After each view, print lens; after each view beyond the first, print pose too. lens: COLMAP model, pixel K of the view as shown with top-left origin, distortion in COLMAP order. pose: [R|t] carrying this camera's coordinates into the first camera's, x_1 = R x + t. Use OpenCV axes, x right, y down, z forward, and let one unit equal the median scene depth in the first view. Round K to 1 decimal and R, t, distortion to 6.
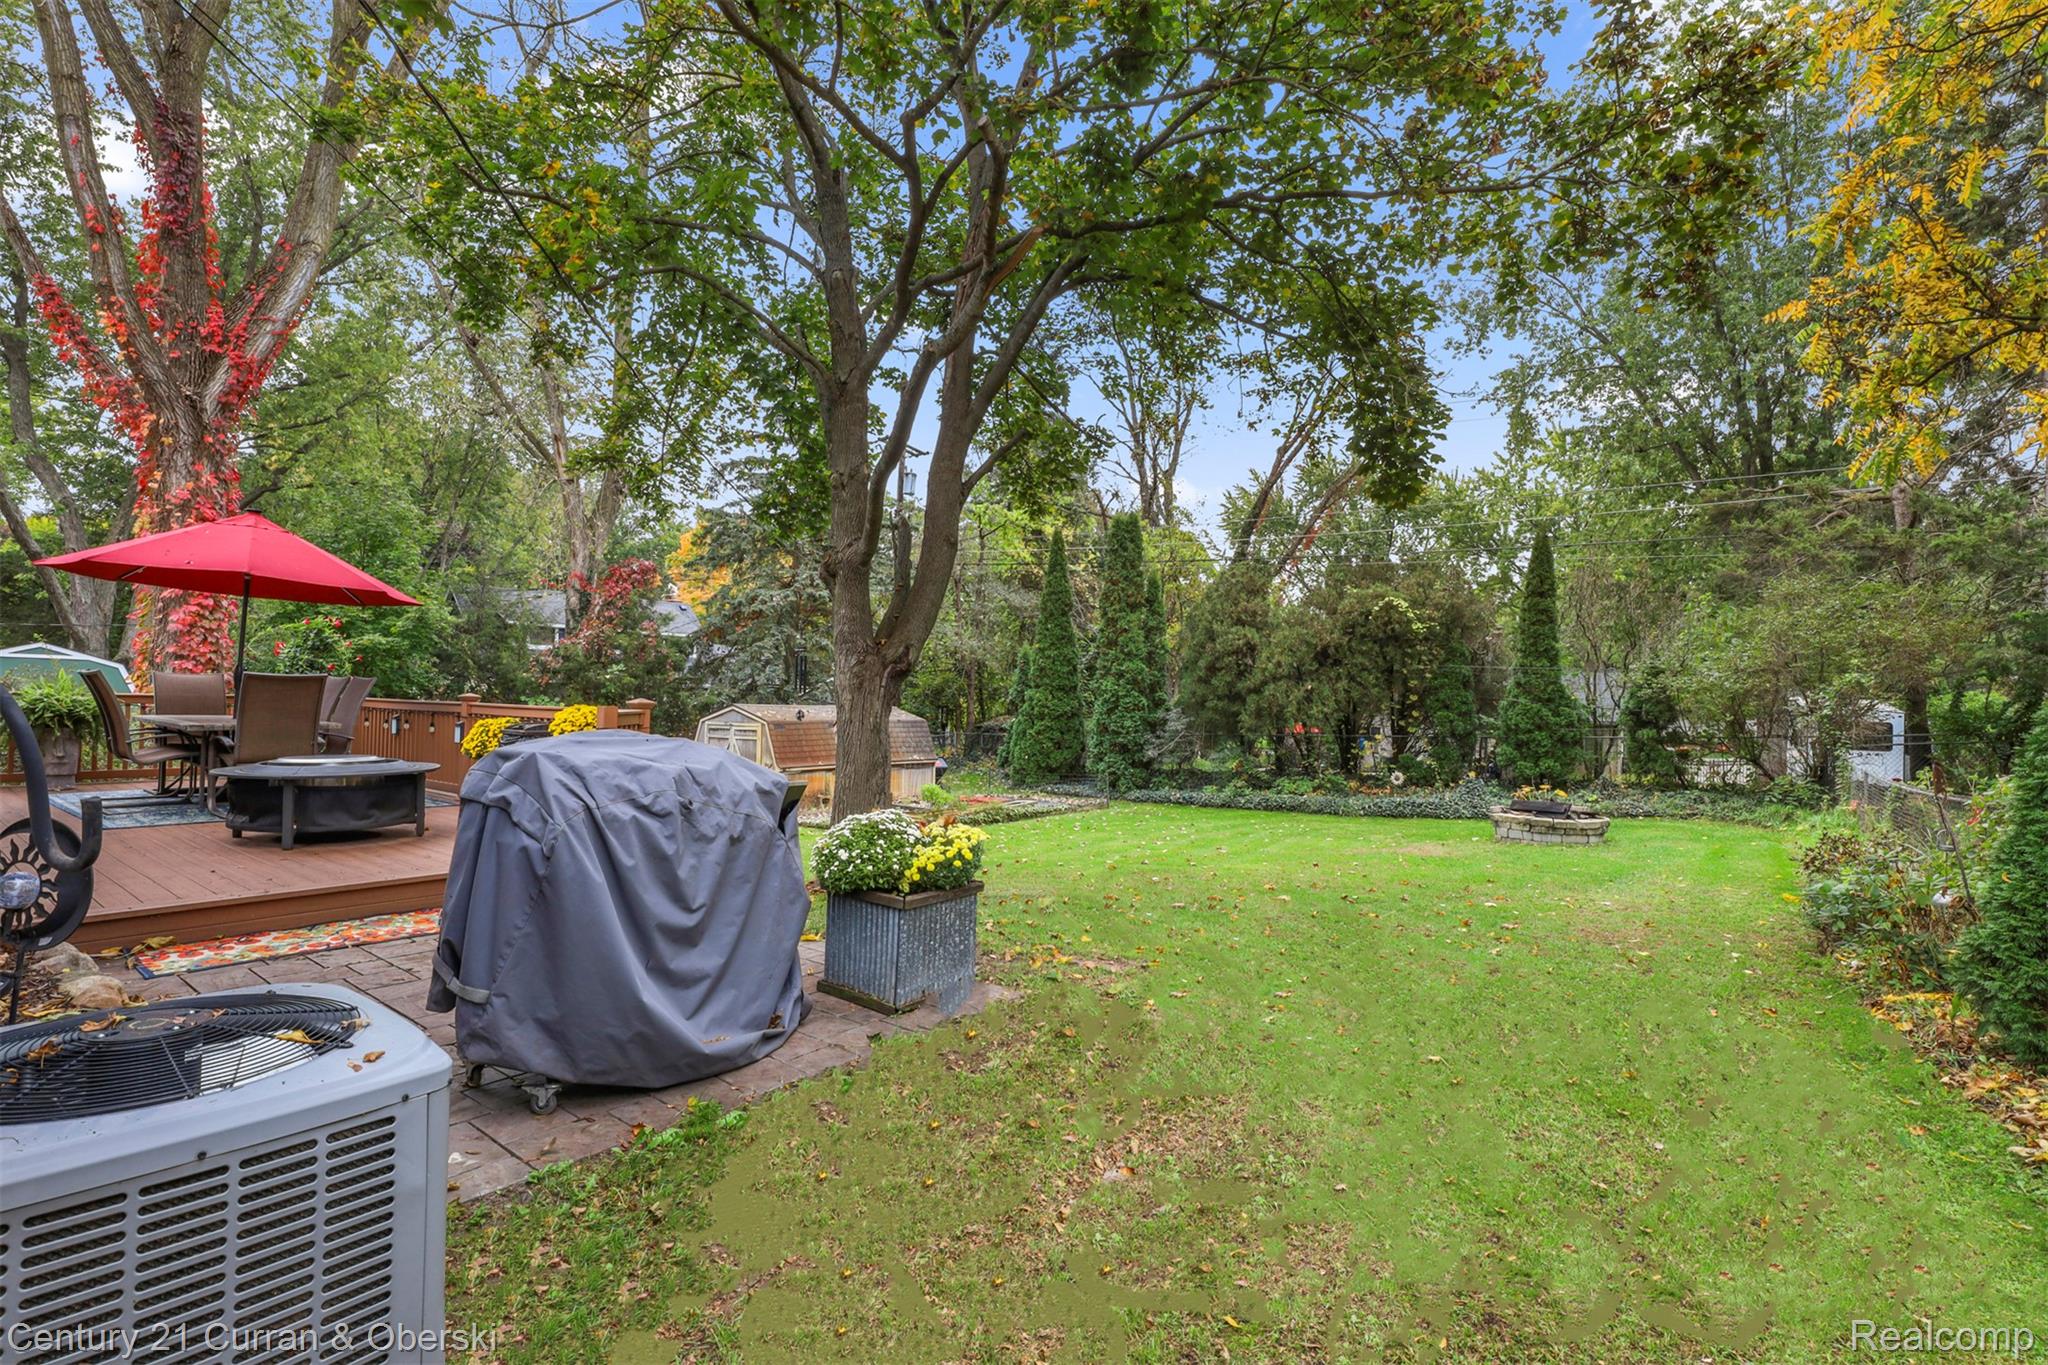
lens RADIAL K [[957.2, 0, 1024.0], [0, 957.2, 682.5], [0, 0, 1]] dist [-0.032412, 0.000800]
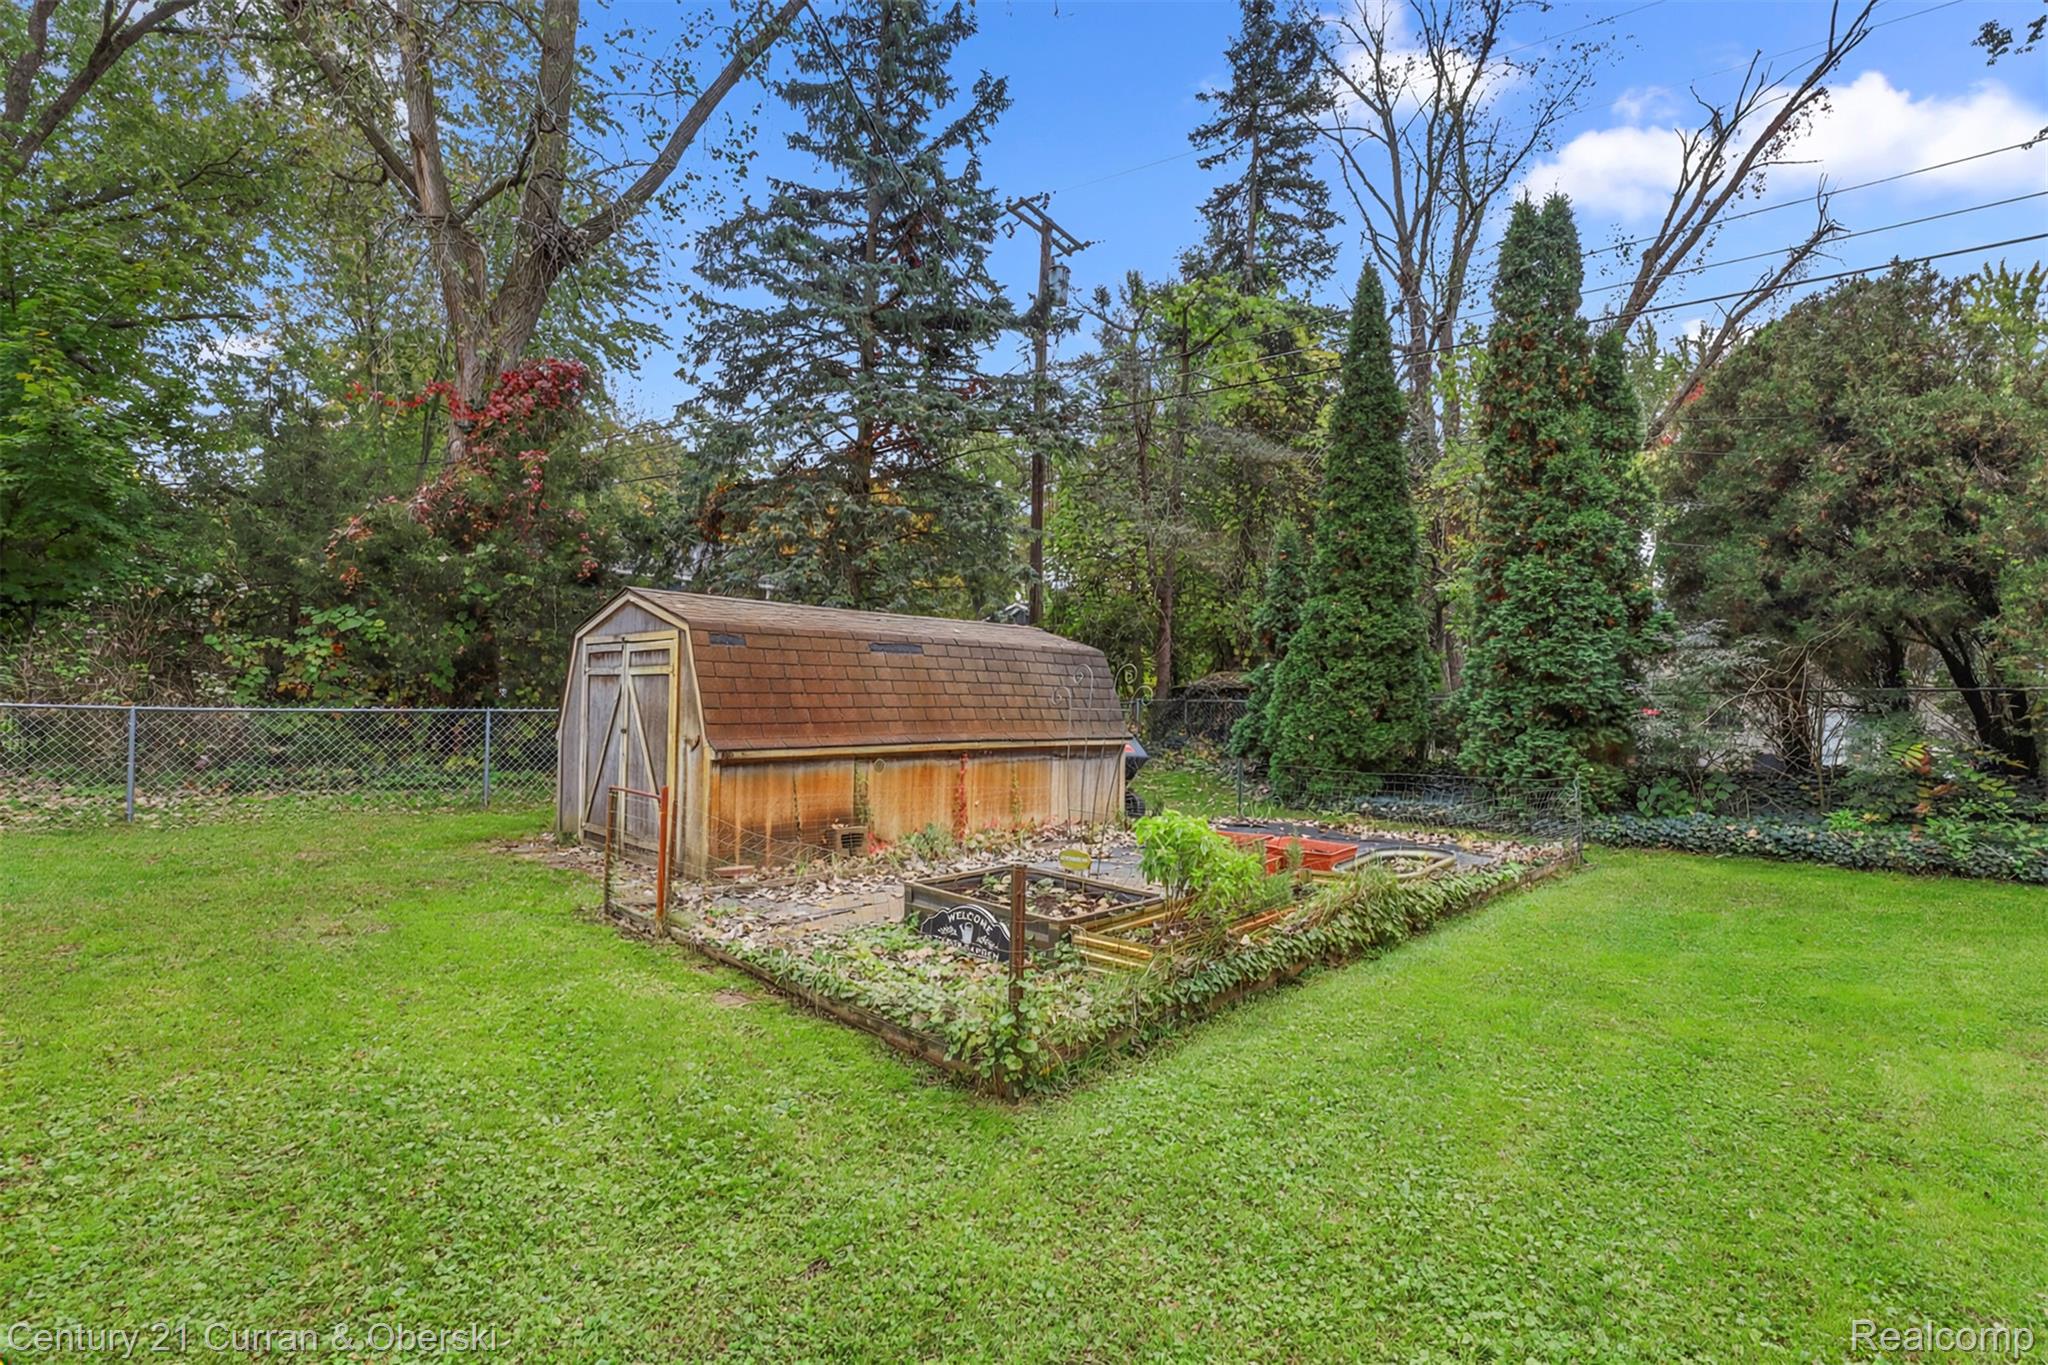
lens RADIAL K [[957.2, 0, 1024.0], [0, 957.2, 682.5], [0, 0, 1]] dist [-0.032412, 0.000800]
pose [[0.989185, 0.000288, -0.146671, -0.072705], [0.000598, 0.999982, 0.005997, 0.050584], [0.146670, -0.006020, 0.989167, 0.540900]]
